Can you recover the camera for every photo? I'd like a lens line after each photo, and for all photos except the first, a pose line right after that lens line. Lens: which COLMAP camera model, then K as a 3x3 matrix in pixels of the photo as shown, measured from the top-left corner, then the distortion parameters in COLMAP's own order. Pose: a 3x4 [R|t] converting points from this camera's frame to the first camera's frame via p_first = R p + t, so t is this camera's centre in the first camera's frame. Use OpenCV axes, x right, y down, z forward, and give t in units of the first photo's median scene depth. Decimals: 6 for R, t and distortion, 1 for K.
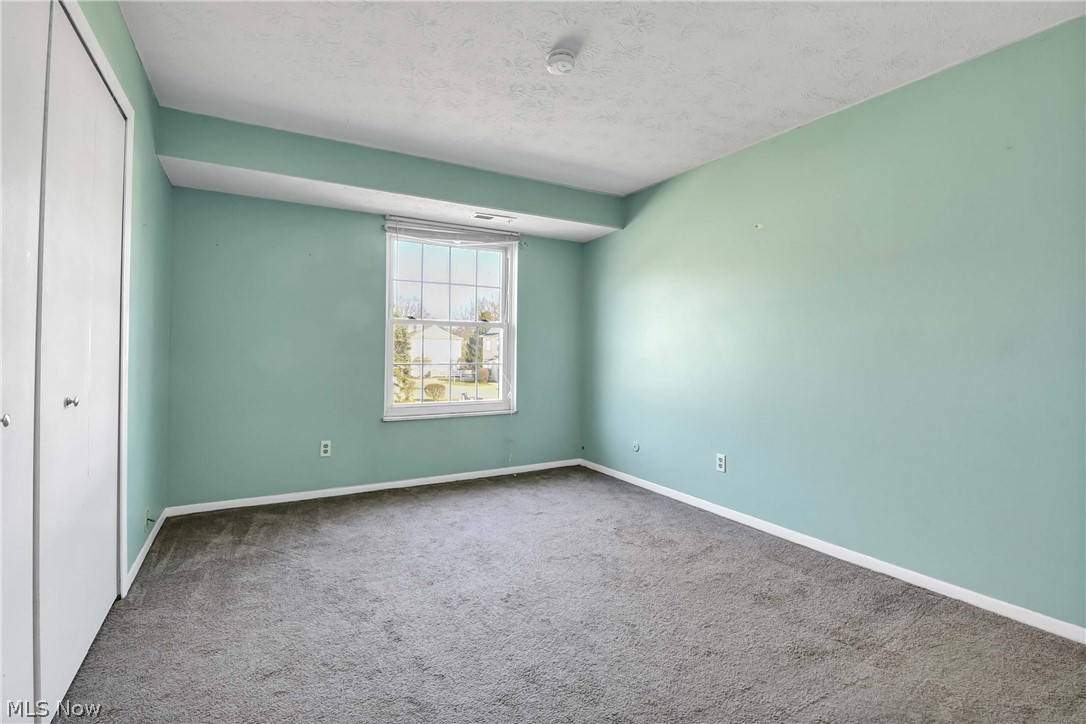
lens RADIAL K [[491.2, 0, 544.0], [0, 491.2, 353.7], [0, 0, 1]] dist [-0.010261, -0.001624]
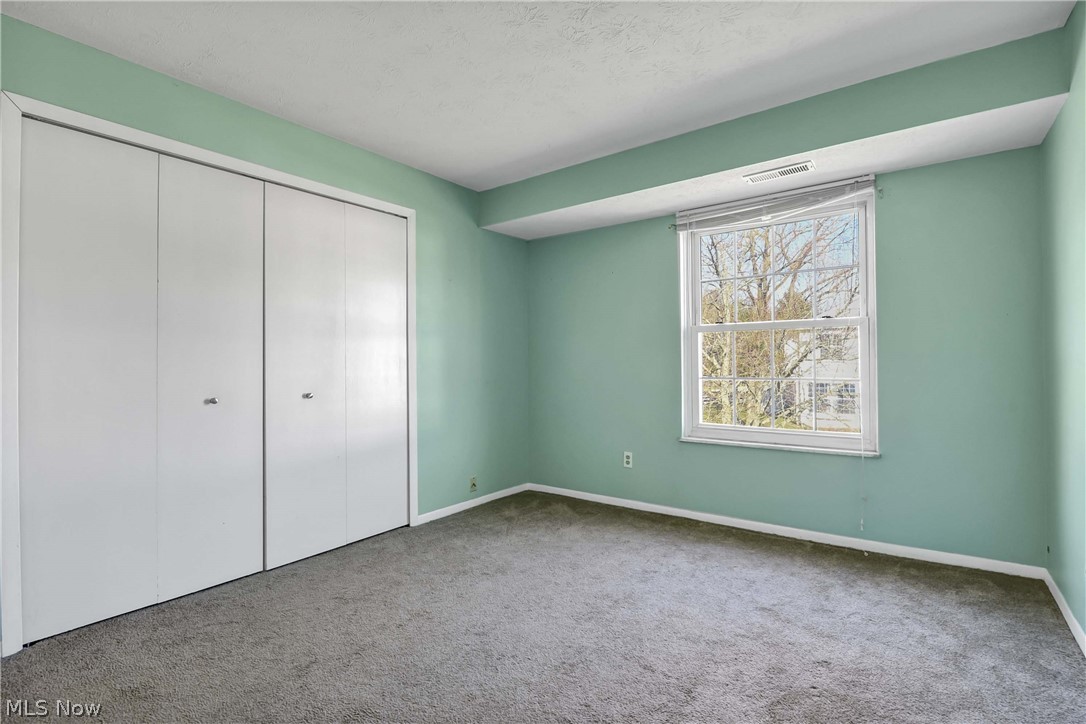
lens RADIAL K [[500.3, 0, 543.0], [0, 500.3, 362.0], [0, 0, 1]] dist [0.000615, -0.010302]
pose [[0.407099, -0.014590, -0.913267, 0.459230], [0.009819, 0.999885, -0.011597, 0.000961], [0.913331, -0.004246, 0.407196, 0.438479]]
